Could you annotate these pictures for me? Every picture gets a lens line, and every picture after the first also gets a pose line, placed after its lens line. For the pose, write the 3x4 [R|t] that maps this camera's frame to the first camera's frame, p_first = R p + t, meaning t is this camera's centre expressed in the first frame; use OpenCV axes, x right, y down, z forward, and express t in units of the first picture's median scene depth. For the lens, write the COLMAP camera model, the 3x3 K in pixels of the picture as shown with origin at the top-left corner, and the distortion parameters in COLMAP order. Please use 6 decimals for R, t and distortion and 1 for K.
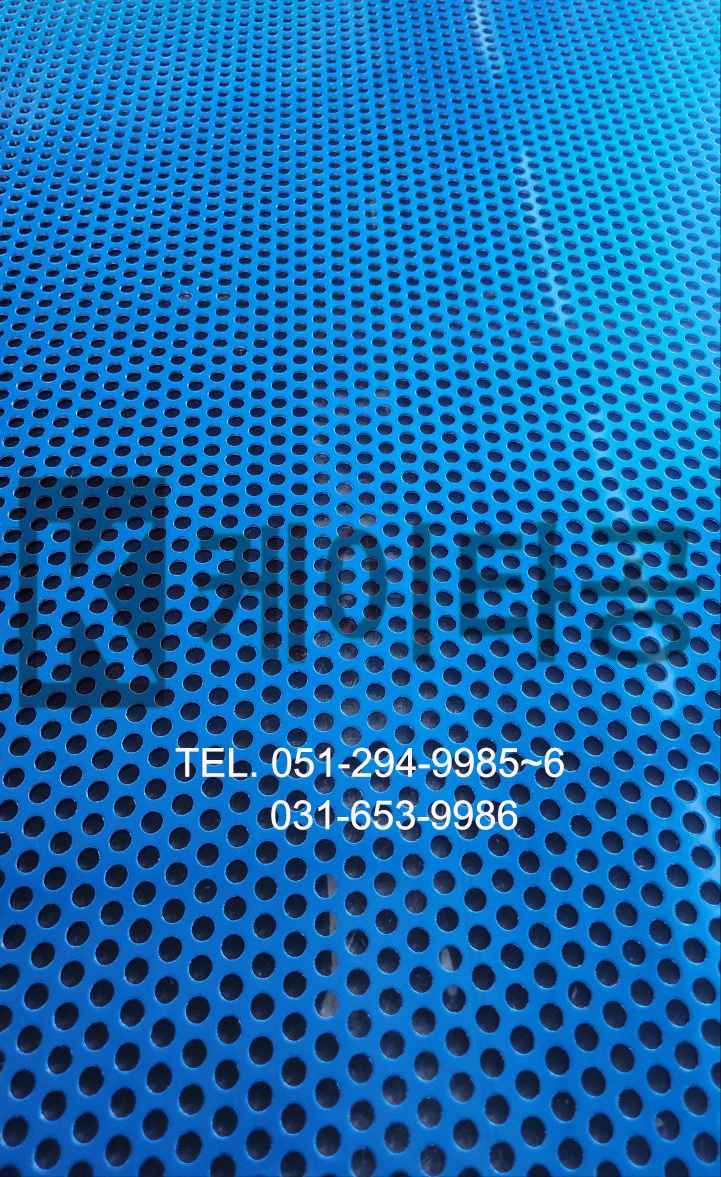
lens RADIAL K [[1115.2, 0, 360.5], [0, 1115.2, 587.7], [0, 0, 1]] dist [0.043328, 0.000000]
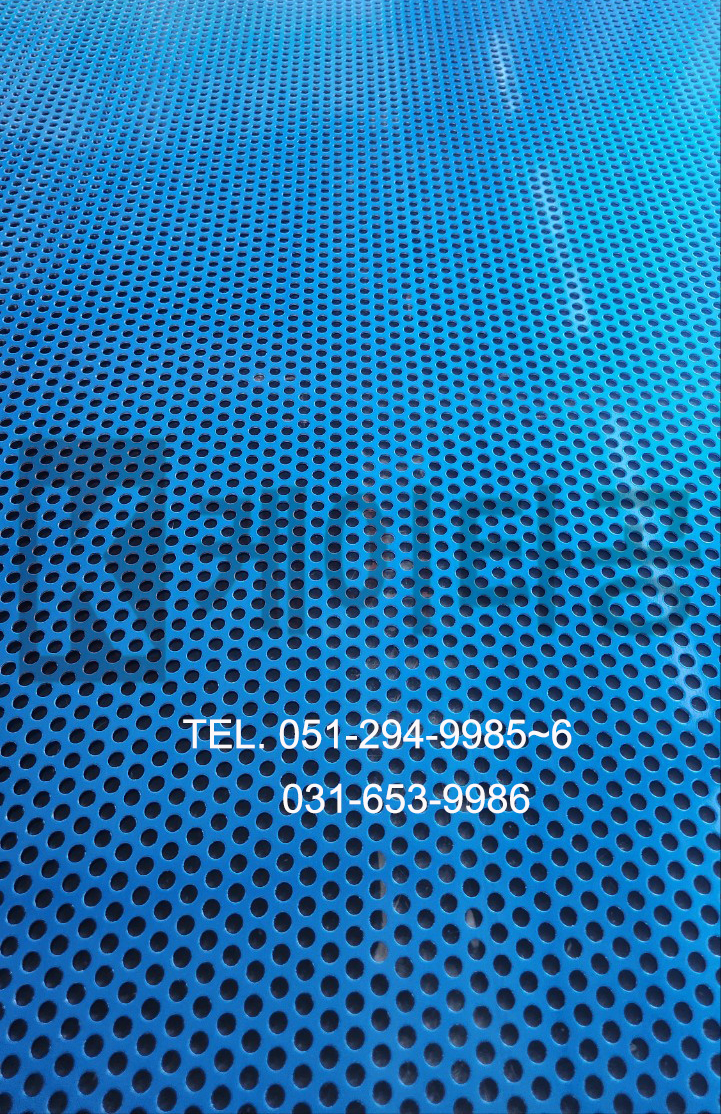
lens RADIAL K [[748.3, 0, 386.2], [0, 748.3, 534.5], [0, 0, 1]] dist [0.033892, -0.009169]
pose [[0.999911, -0.007470, -0.011012, -0.007275], [0.008668, 0.993554, 0.113032, -0.184821], [0.010097, -0.113118, 0.993530, 0.154139]]
